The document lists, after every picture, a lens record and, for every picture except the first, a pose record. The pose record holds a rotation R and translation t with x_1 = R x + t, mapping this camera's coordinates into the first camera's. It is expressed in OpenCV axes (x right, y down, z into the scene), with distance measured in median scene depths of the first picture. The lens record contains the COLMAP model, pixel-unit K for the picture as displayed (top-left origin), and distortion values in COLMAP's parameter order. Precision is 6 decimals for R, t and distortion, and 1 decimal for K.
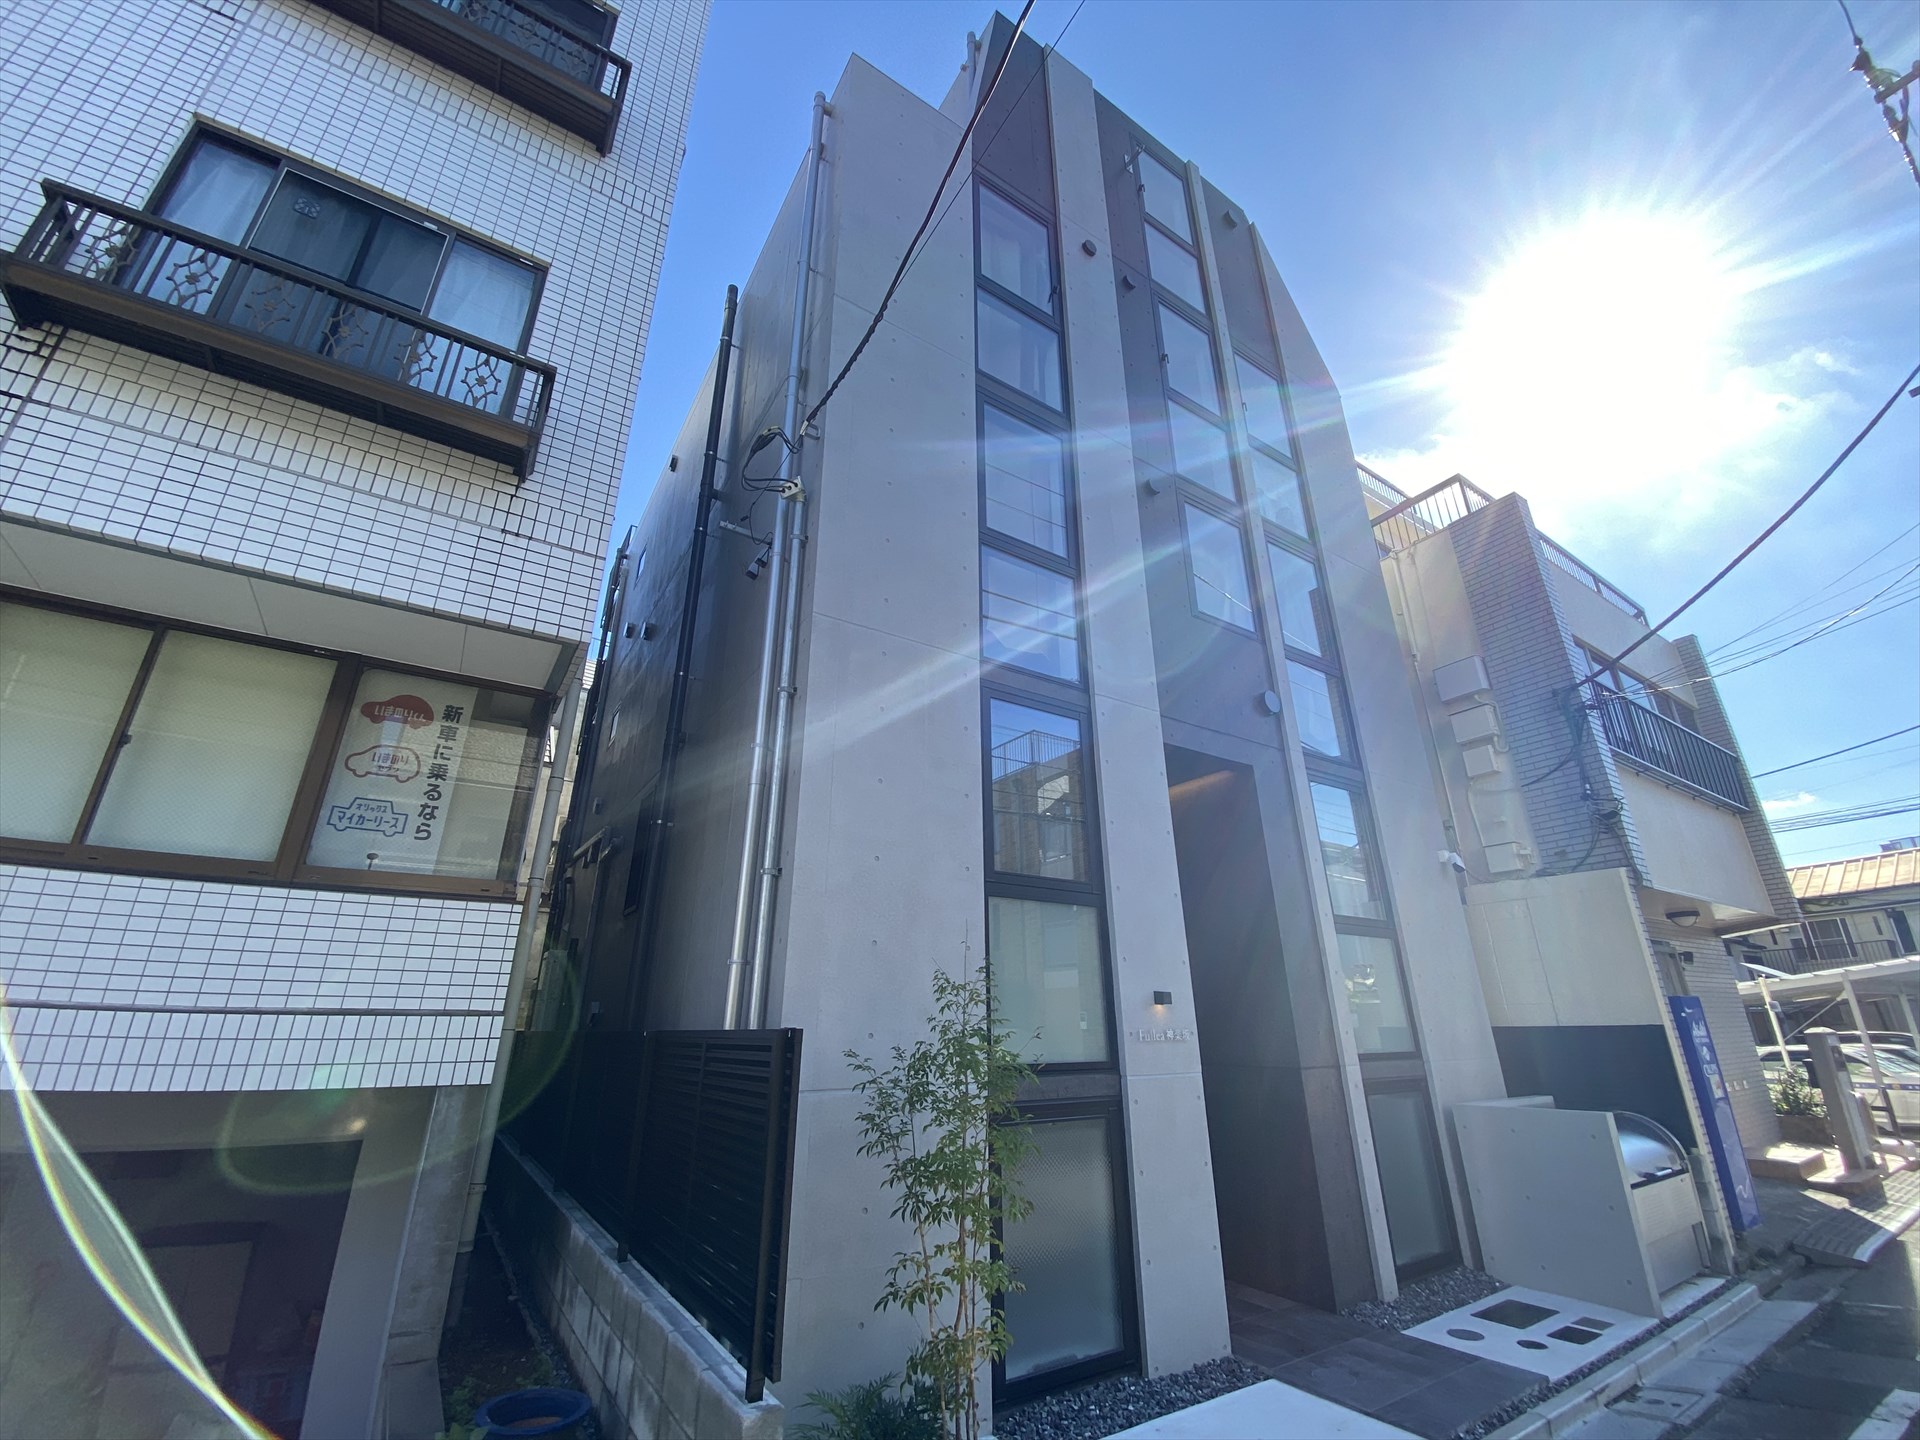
lens RADIAL K [[777.1, 0, 959.4], [0, 777.1, 722.8], [0, 0, 1]] dist [0.009967, -0.013641]
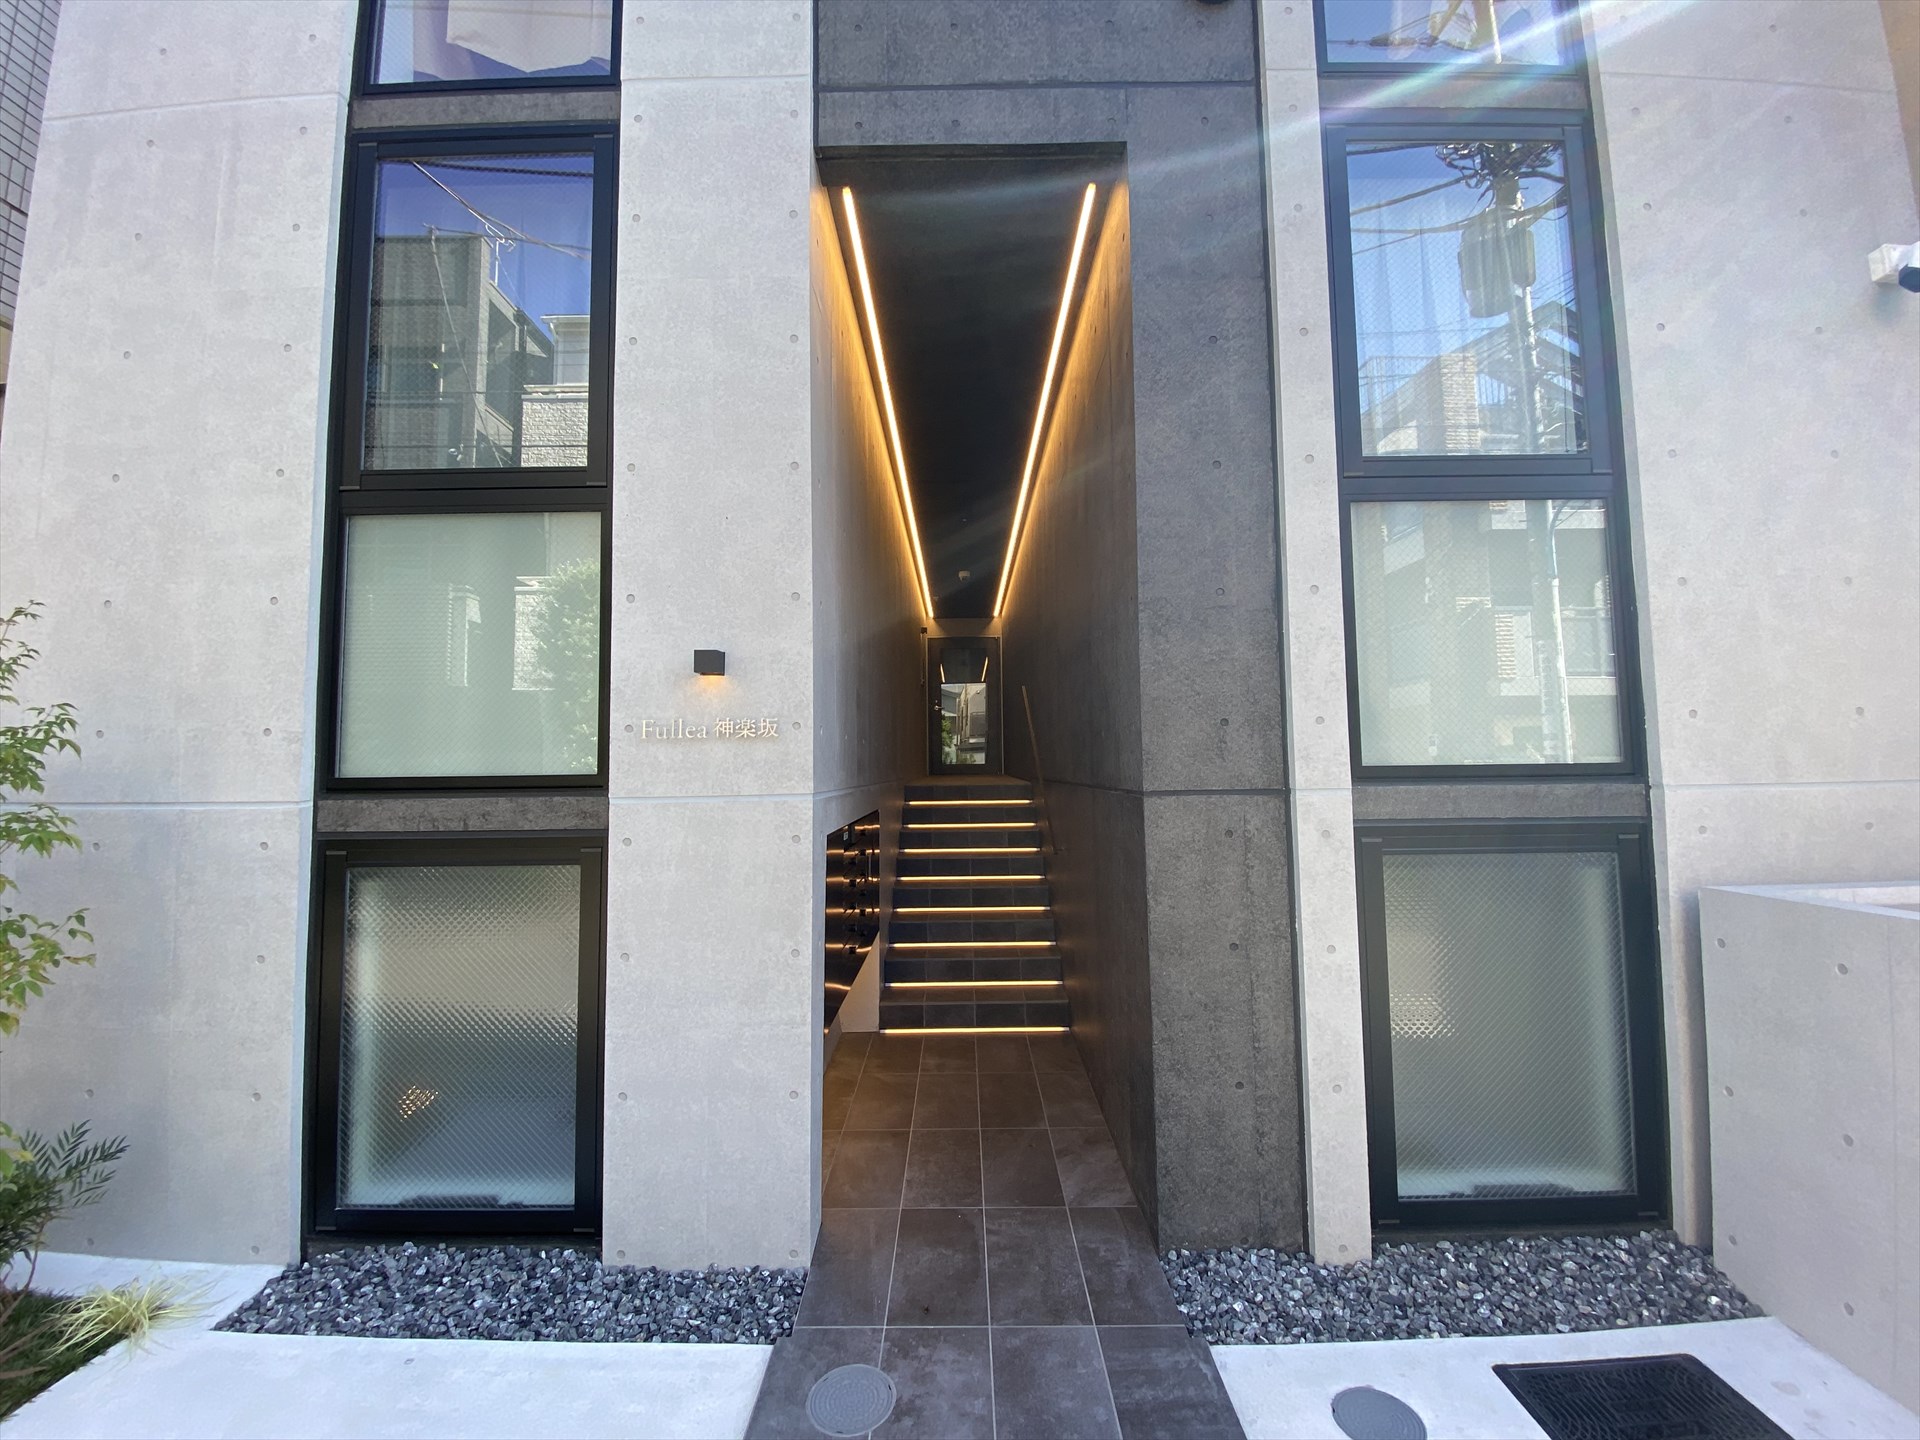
lens RADIAL K [[777.1, 0, 950.8], [0, 777.1, 715.6], [0, 0, 1]] dist [0.009967, -0.013641]
pose [[0.830261, -0.040407, -0.555908, 0.763385], [0.211398, 0.945678, 0.246990, 0.328231], [0.515730, -0.322584, 0.793702, 0.742691]]
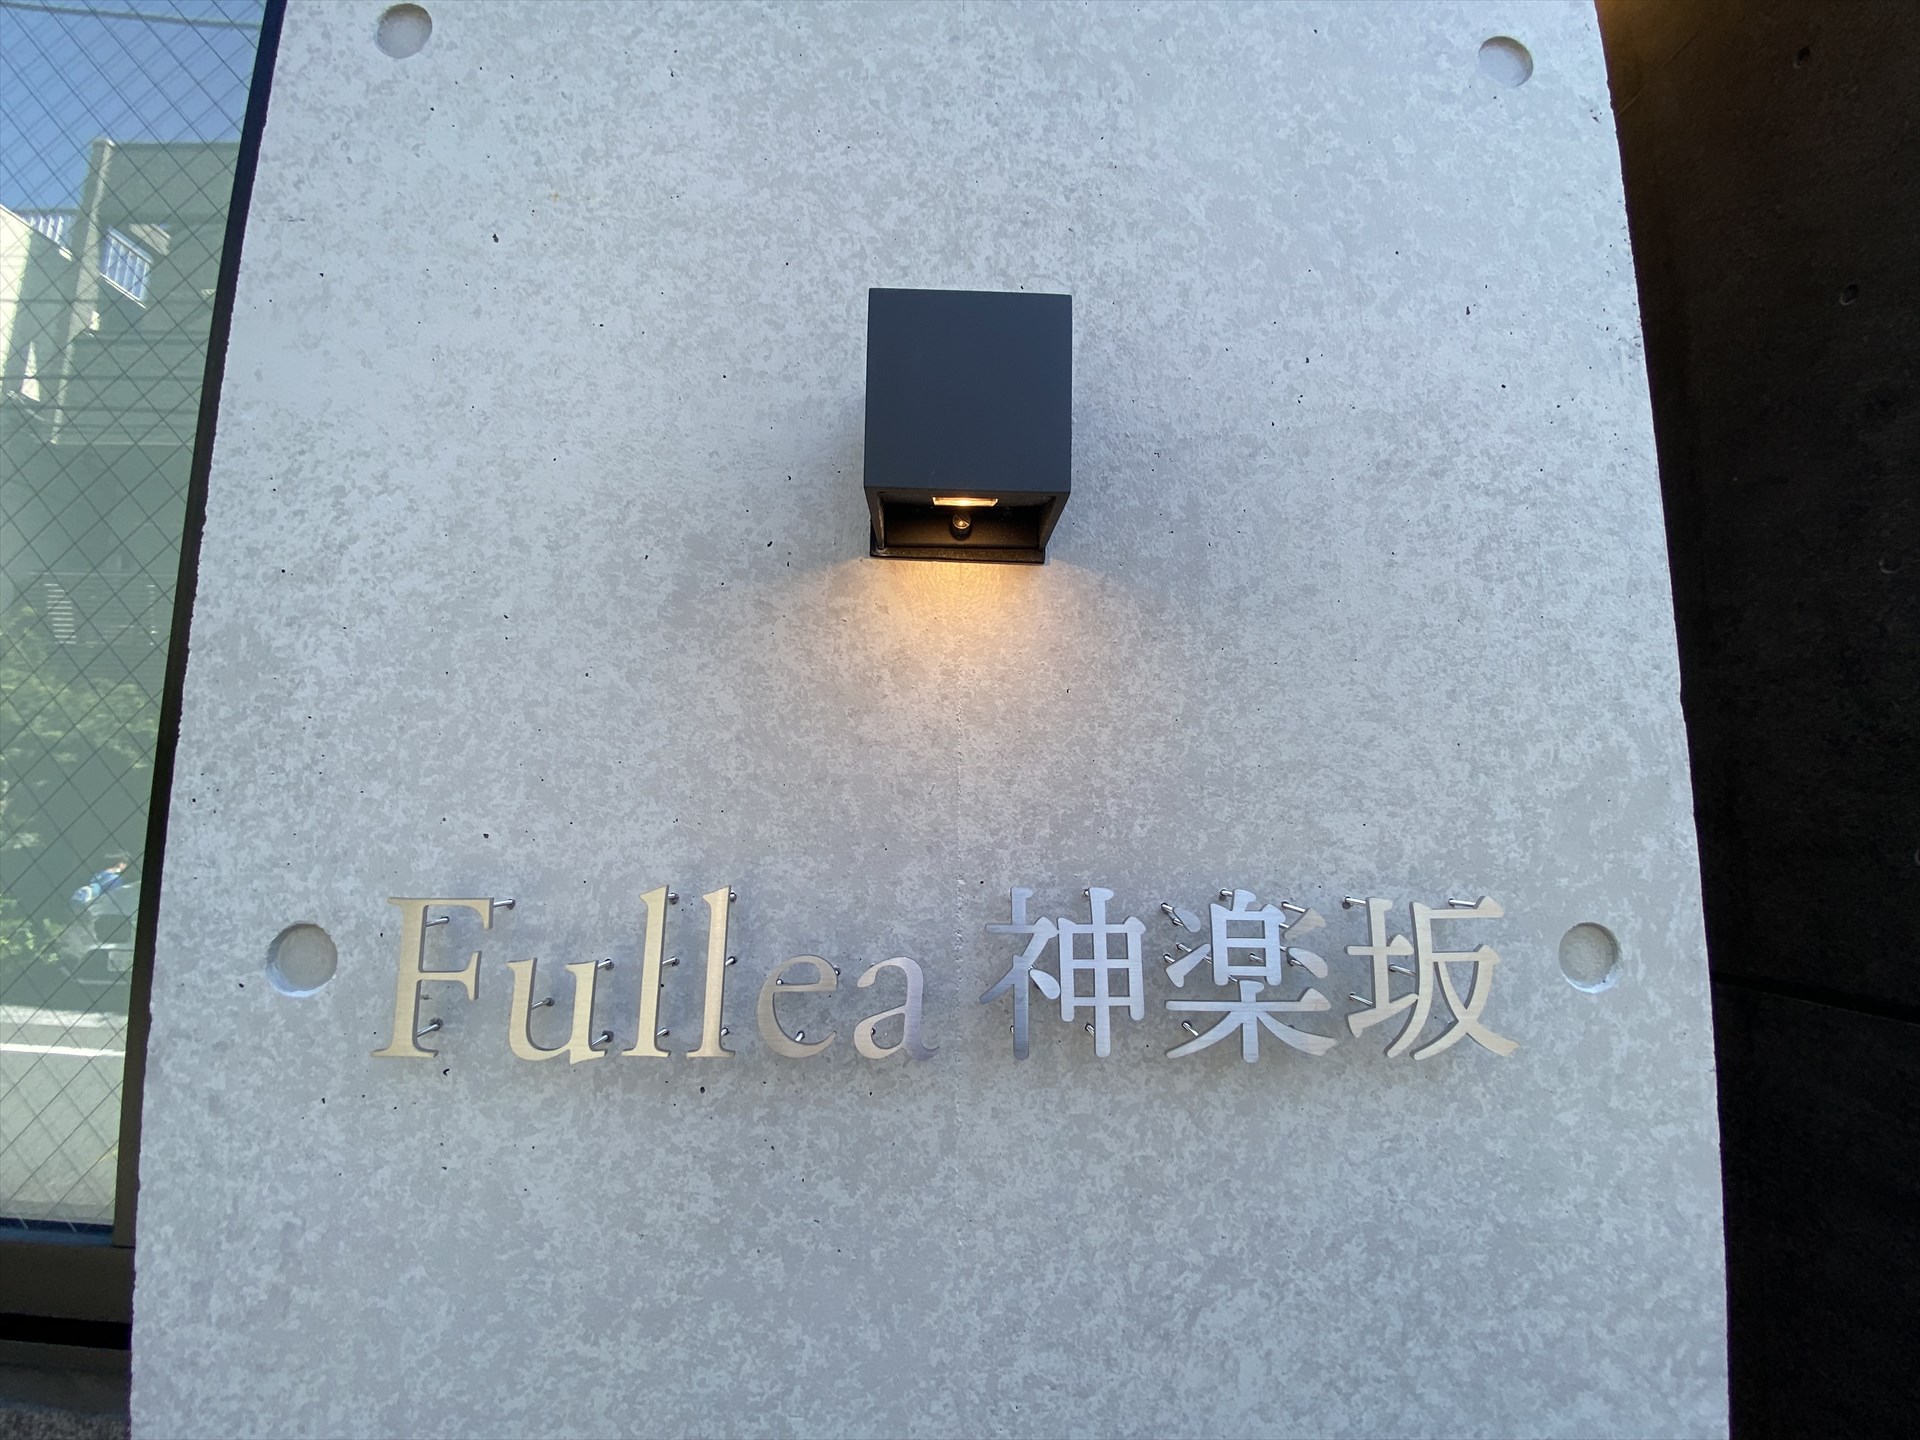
lens RADIAL K [[777.1, 0, 960.8], [0, 777.1, 730.4], [0, 0, 1]] dist [0.009967, -0.013641]
pose [[0.838122, -0.050946, -0.543098, 0.332153], [0.187731, 0.961748, 0.199494, 0.407335], [0.512160, -0.269157, 0.815626, 1.053484]]
